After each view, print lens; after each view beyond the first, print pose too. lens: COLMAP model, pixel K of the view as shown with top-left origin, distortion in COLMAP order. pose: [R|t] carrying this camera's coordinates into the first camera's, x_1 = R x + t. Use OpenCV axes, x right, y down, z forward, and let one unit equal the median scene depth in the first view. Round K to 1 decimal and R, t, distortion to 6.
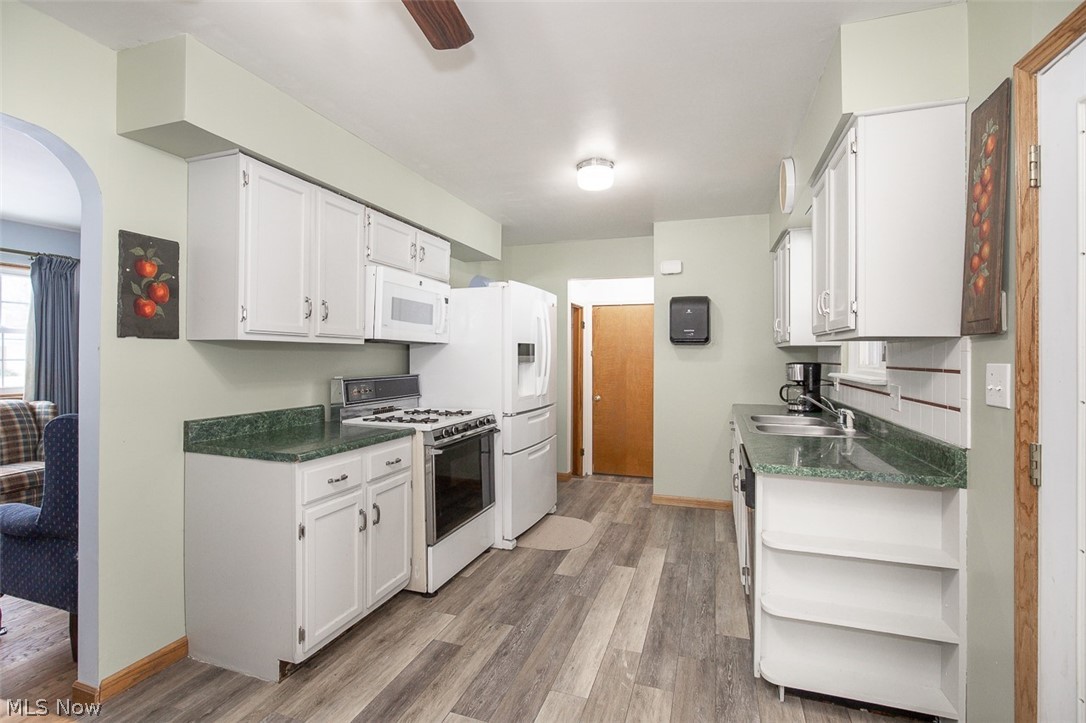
lens RADIAL K [[502.6, 0, 541.0], [0, 502.6, 356.2], [0, 0, 1]] dist [-0.014321, 0.001079]
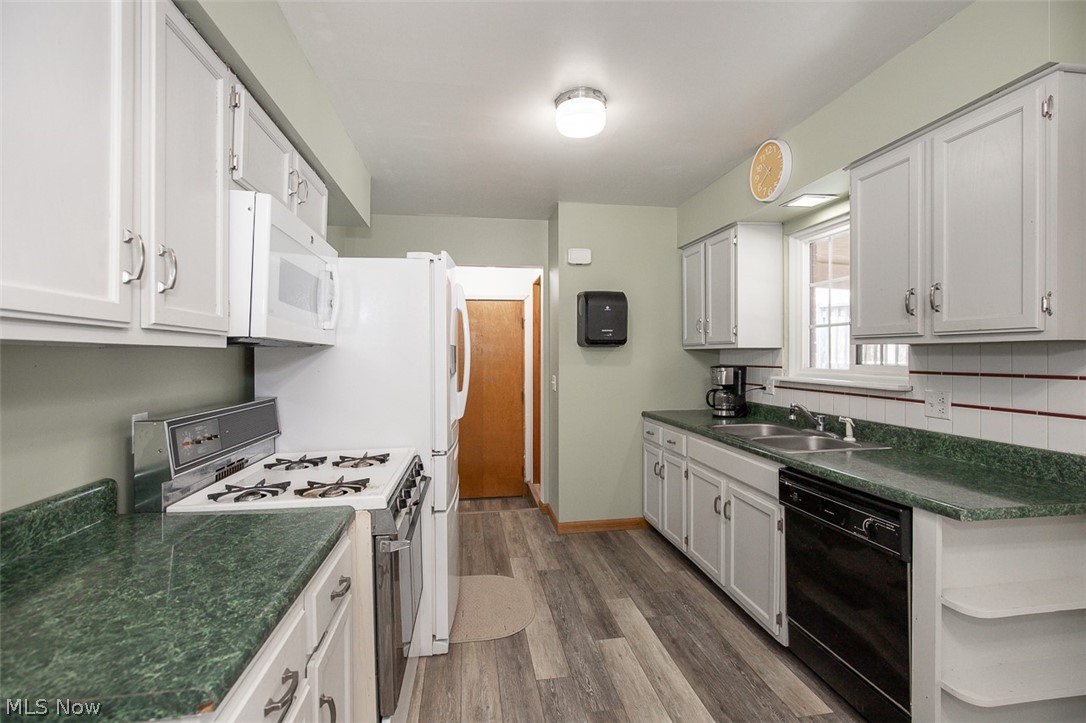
lens RADIAL K [[502.6, 0, 545.1], [0, 502.6, 359.4], [0, 0, 1]] dist [-0.014321, 0.001079]
pose [[0.887345, -0.012971, 0.460923, -0.245688], [0.010902, 0.999915, 0.007151, -0.010389], [-0.460977, -0.001321, 0.887411, 0.343532]]
